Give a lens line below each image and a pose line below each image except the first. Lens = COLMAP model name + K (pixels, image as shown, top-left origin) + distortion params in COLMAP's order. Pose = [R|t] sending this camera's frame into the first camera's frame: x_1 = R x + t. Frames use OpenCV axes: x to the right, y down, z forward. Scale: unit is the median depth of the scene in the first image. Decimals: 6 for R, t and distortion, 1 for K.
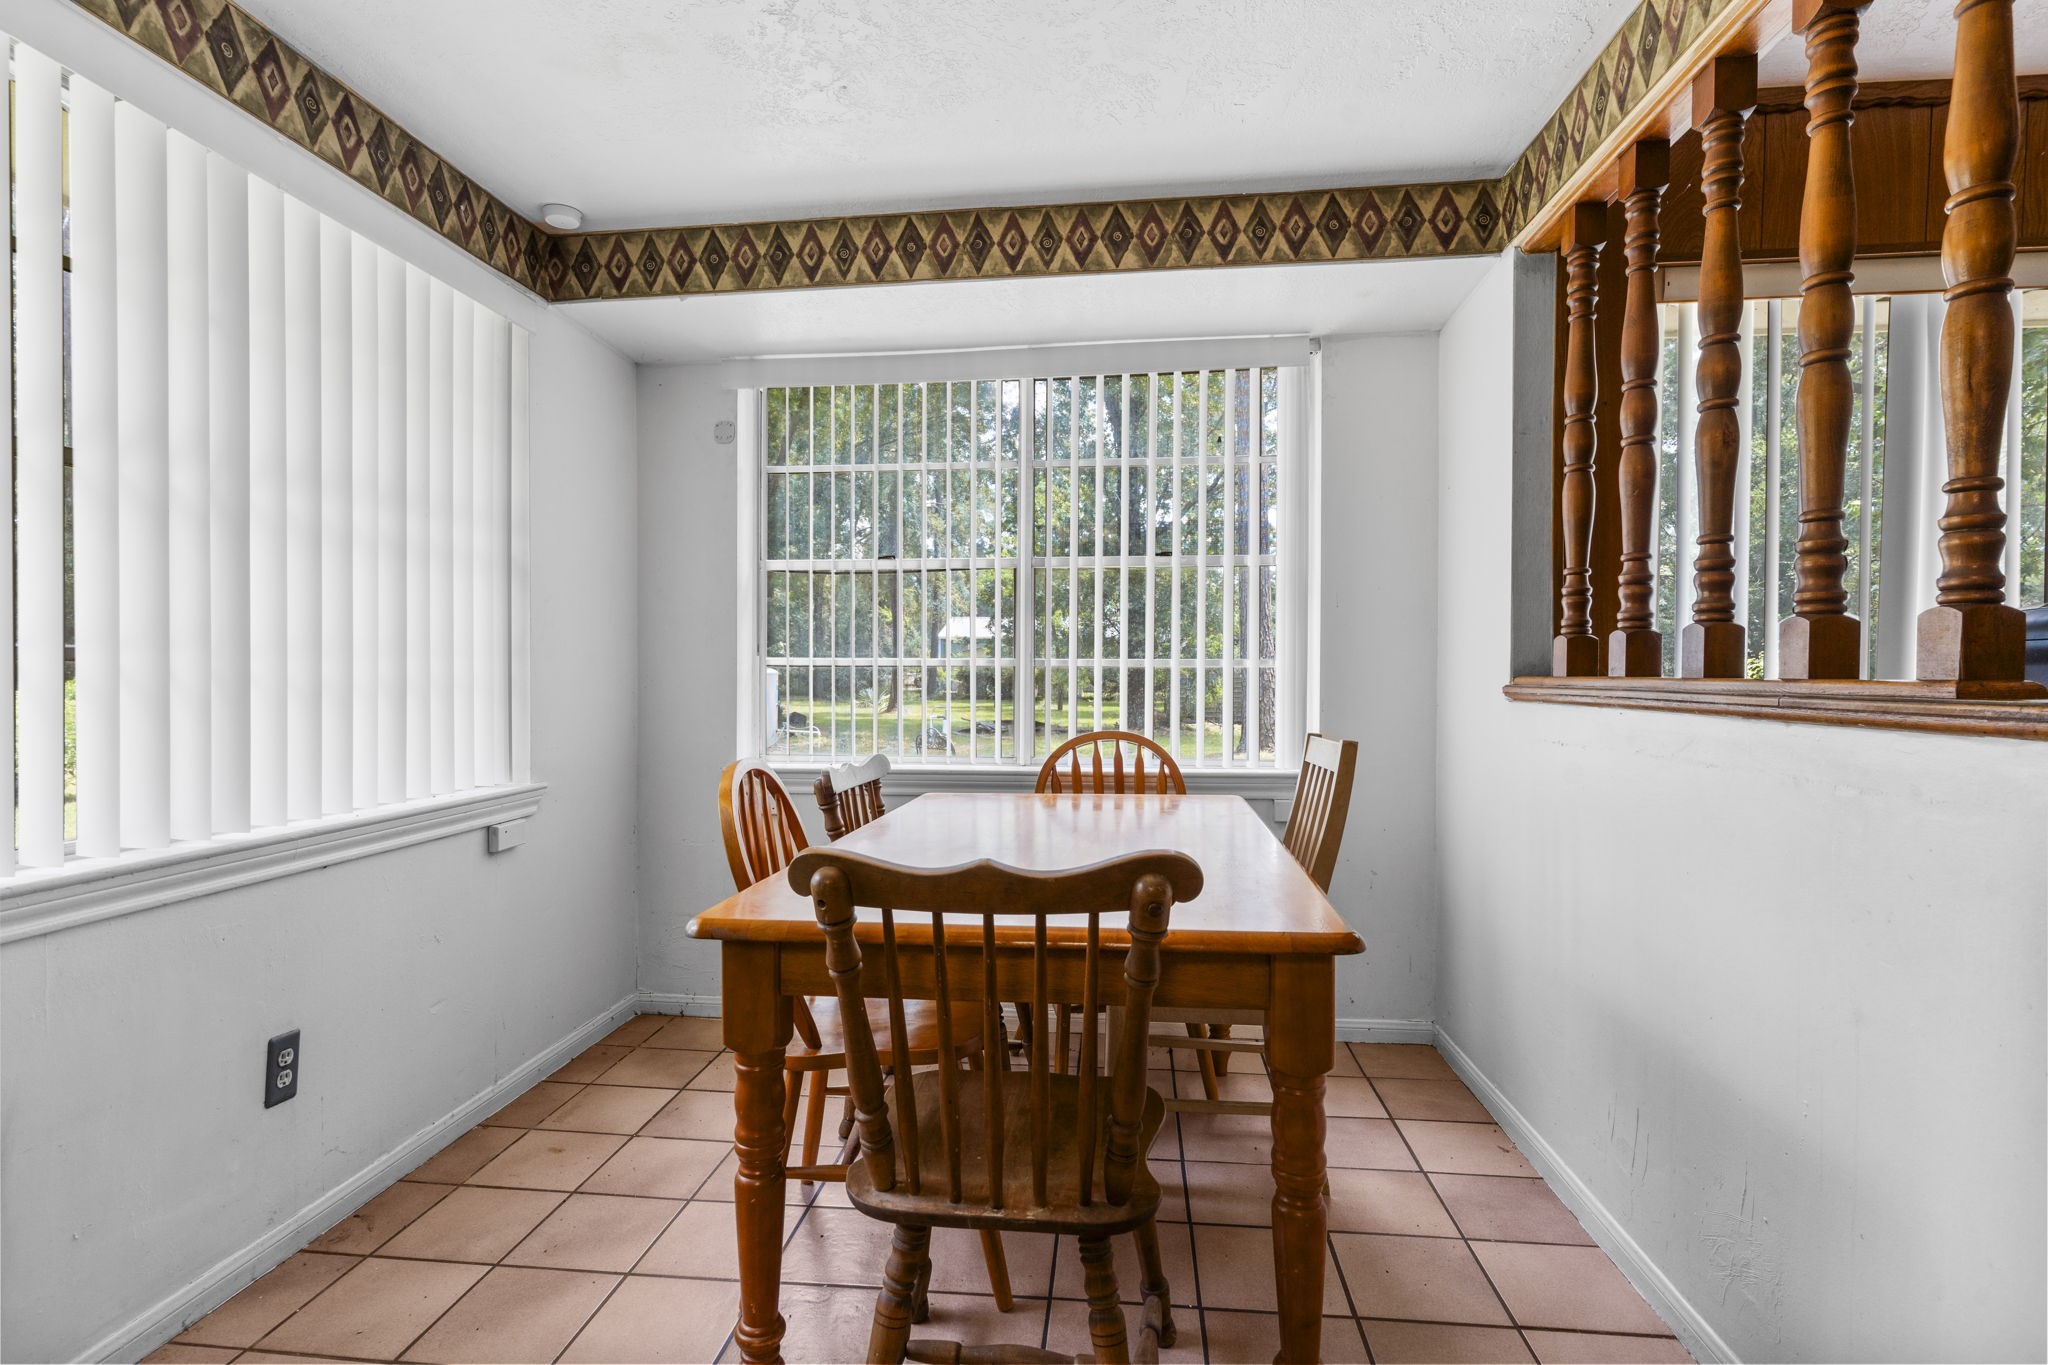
lens RADIAL K [[965.9, 0, 1020.8], [0, 965.9, 678.9], [0, 0, 1]] dist [-0.002793, 0.000861]
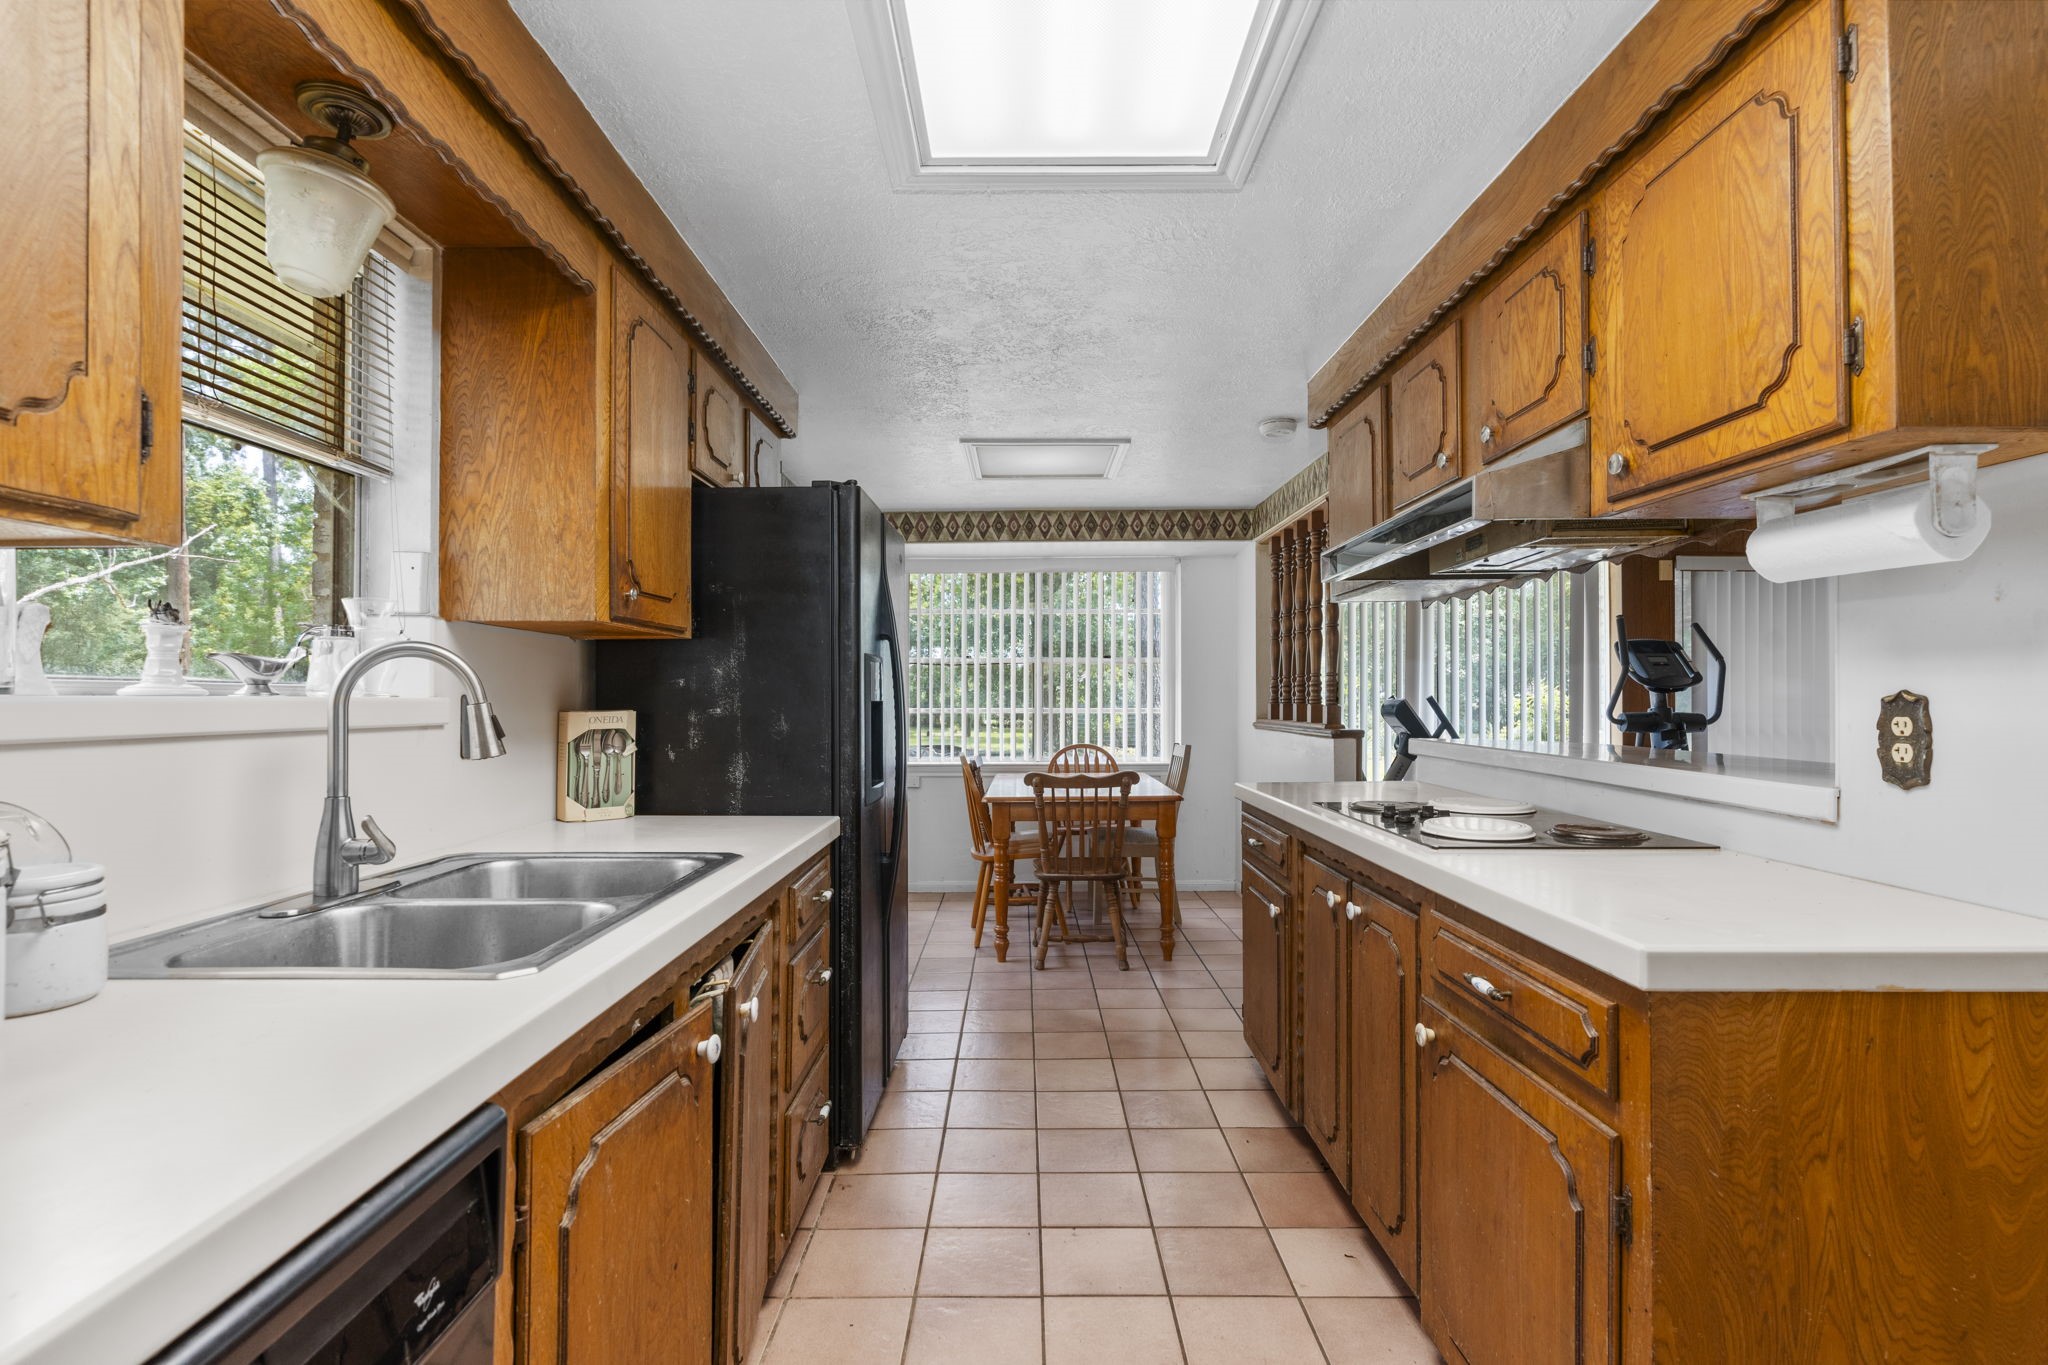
lens RADIAL K [[965.9, 0, 1025.0], [0, 965.9, 689.2], [0, 0, 1]] dist [-0.002793, 0.000861]
pose [[0.993562, -0.001510, 0.113281, -0.317901], [0.003092, 0.999900, -0.013791, -0.042132], [-0.113249, 0.014052, 0.993467, -1.254097]]
